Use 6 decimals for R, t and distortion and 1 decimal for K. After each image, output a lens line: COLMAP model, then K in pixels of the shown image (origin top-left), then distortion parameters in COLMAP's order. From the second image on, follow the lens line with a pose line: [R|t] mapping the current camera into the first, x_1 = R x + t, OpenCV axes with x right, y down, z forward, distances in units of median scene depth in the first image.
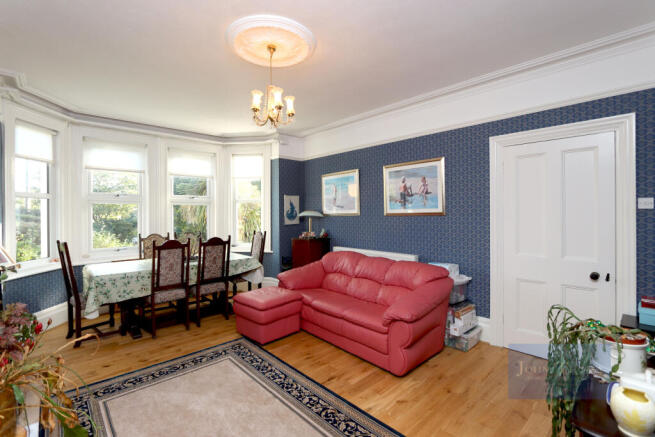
lens RADIAL K [[303.9, 0, 323.7], [0, 303.9, 217.4], [0, 0, 1]] dist [-0.002309, -0.000193]
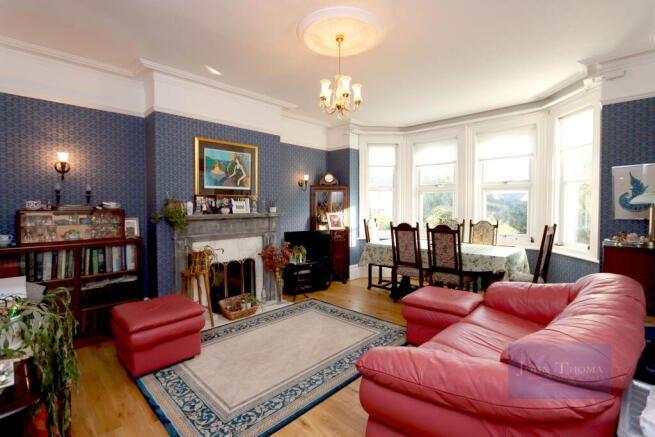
lens RADIAL K [[303.9, 0, 323.5], [0, 303.9, 212.4], [0, 0, 1]] dist [-0.002309, -0.000193]
pose [[0.049061, 0.034444, -0.998202, 0.586241], [-0.004796, 0.999402, 0.034249, -0.004543], [0.998784, 0.003107, 0.049197, 0.585238]]
